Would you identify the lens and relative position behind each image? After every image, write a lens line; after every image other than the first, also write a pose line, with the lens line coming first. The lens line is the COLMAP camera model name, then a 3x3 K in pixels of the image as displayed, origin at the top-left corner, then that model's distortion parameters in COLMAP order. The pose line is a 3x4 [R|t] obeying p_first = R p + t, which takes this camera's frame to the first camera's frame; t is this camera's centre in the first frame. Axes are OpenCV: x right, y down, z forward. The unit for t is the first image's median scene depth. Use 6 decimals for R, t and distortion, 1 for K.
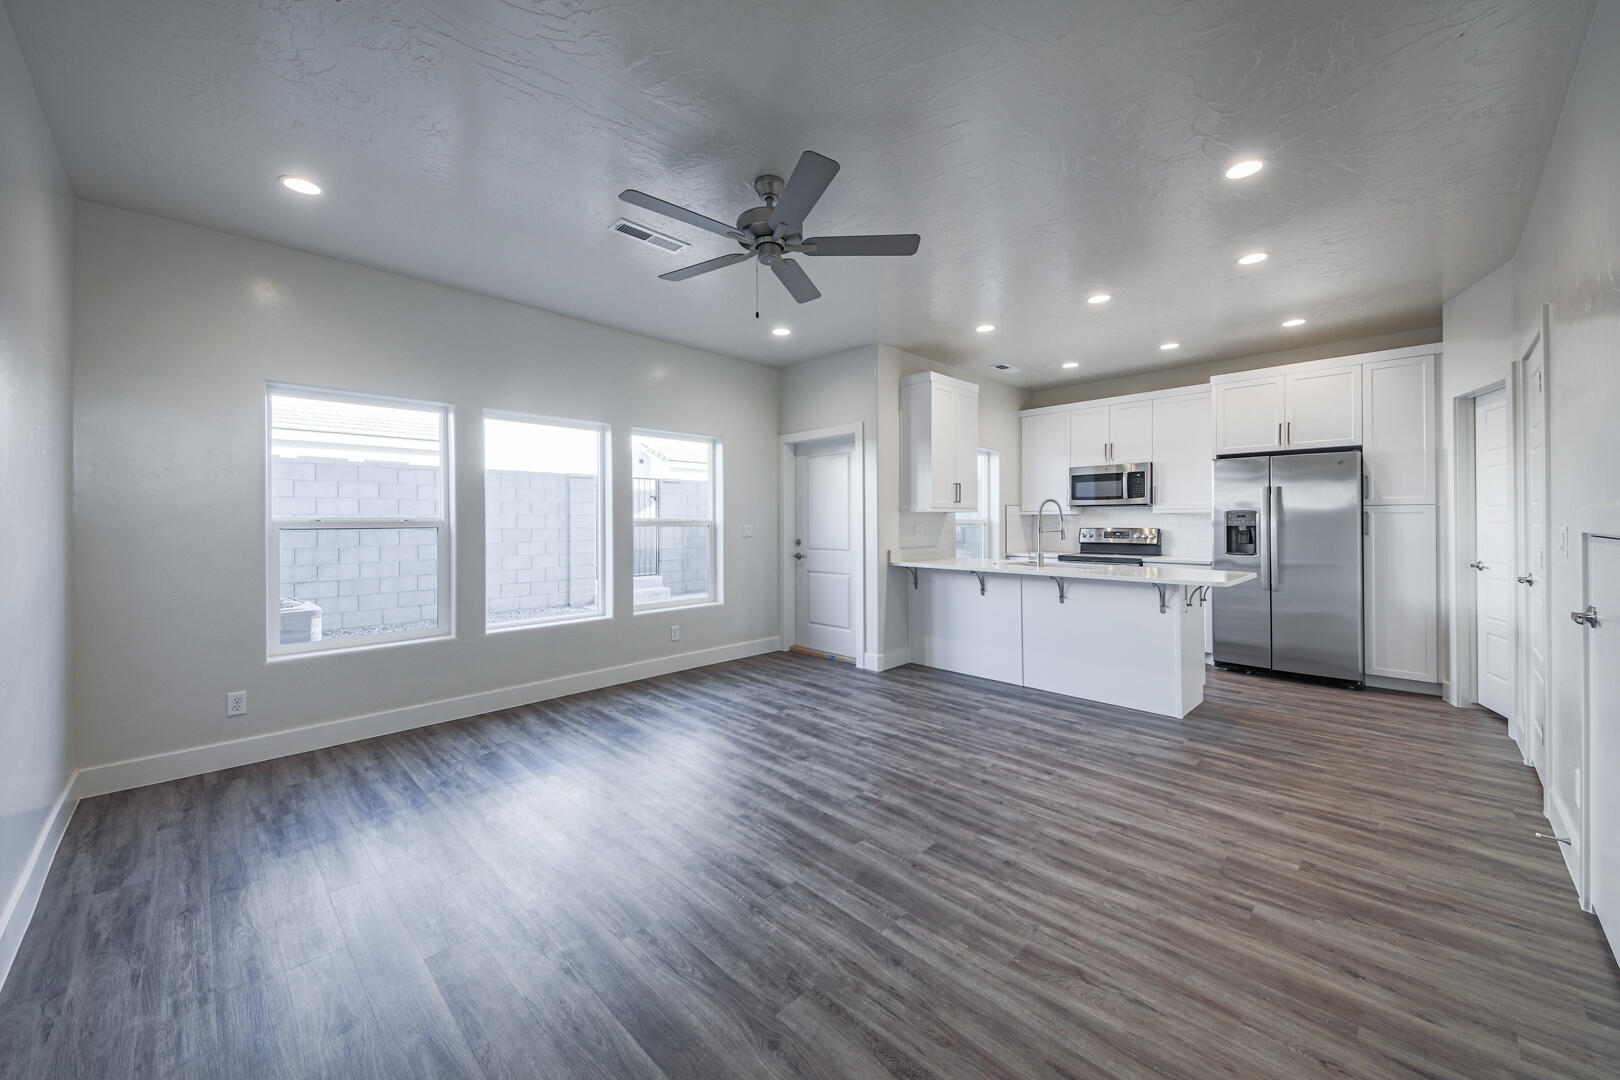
lens RADIAL K [[623.6, 0, 791.1], [0, 623.6, 515.2], [0, 0, 1]] dist [0.031443, -0.018796]
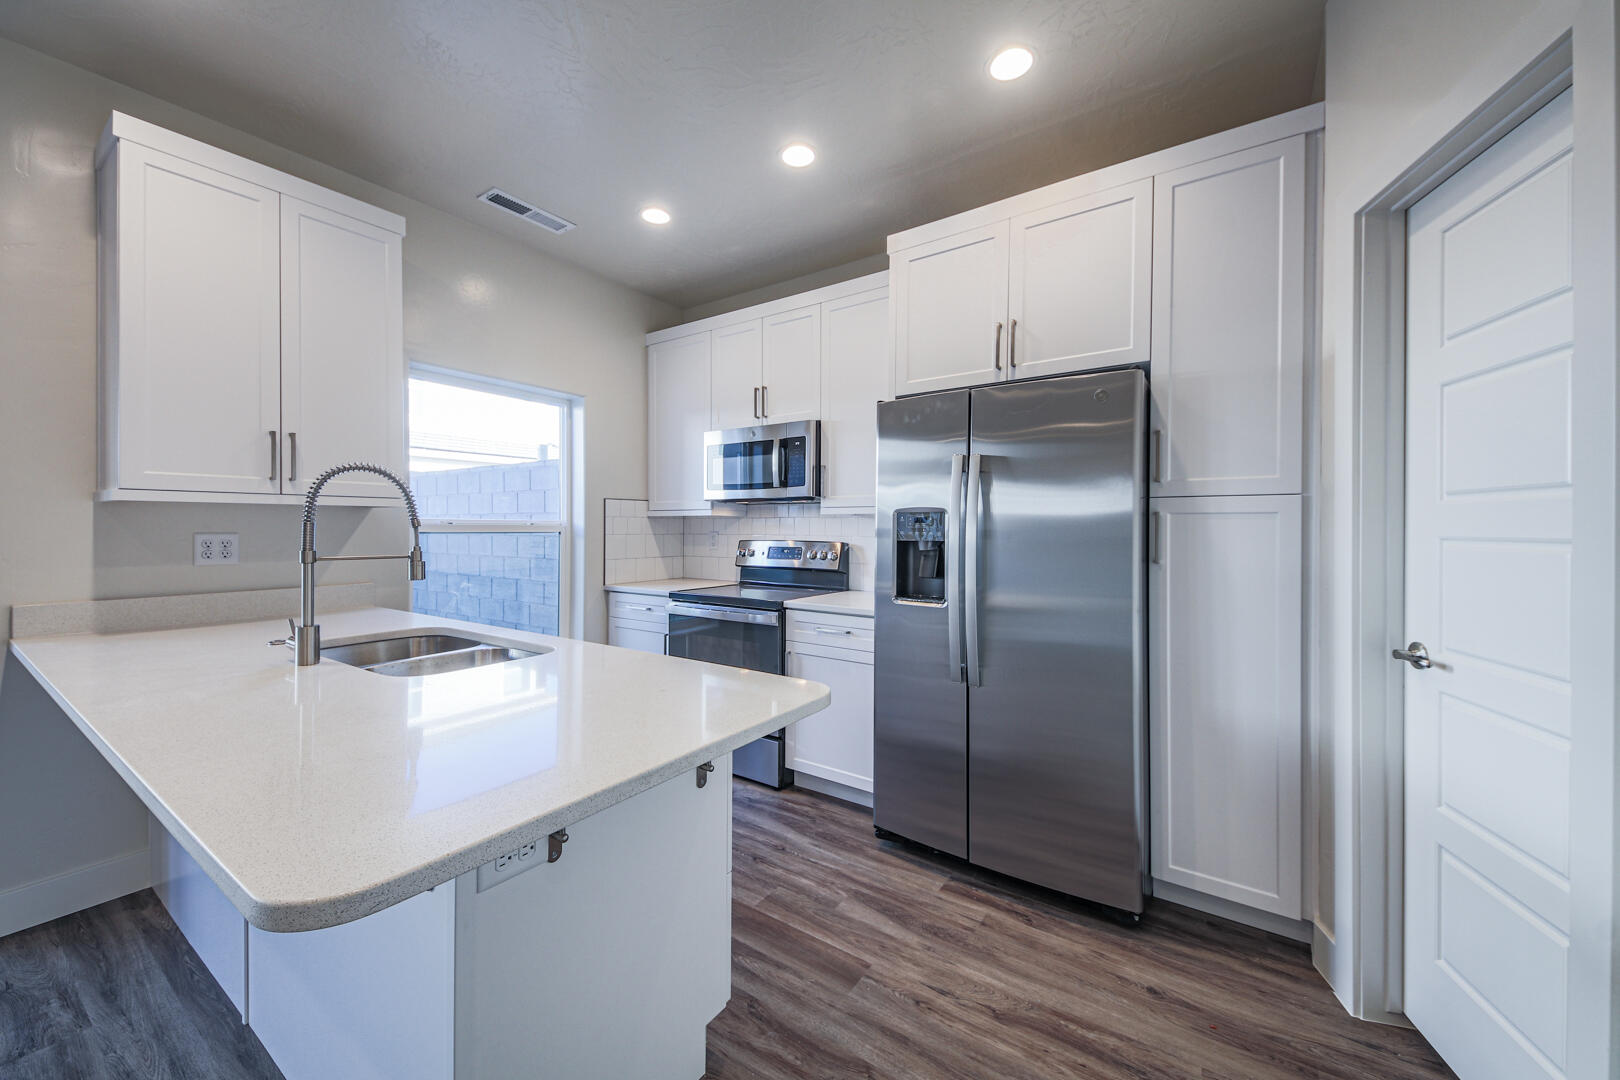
lens RADIAL K [[610.7, 0, 805.3], [0, 610.7, 525.5], [0, 0, 1]] dist [0.069050, -0.032907]
pose [[0.981216, 0.004993, 0.192846, 0.643243], [-0.006322, 0.999960, 0.006279, 0.003767], [-0.192807, -0.007380, 0.981209, 0.679551]]
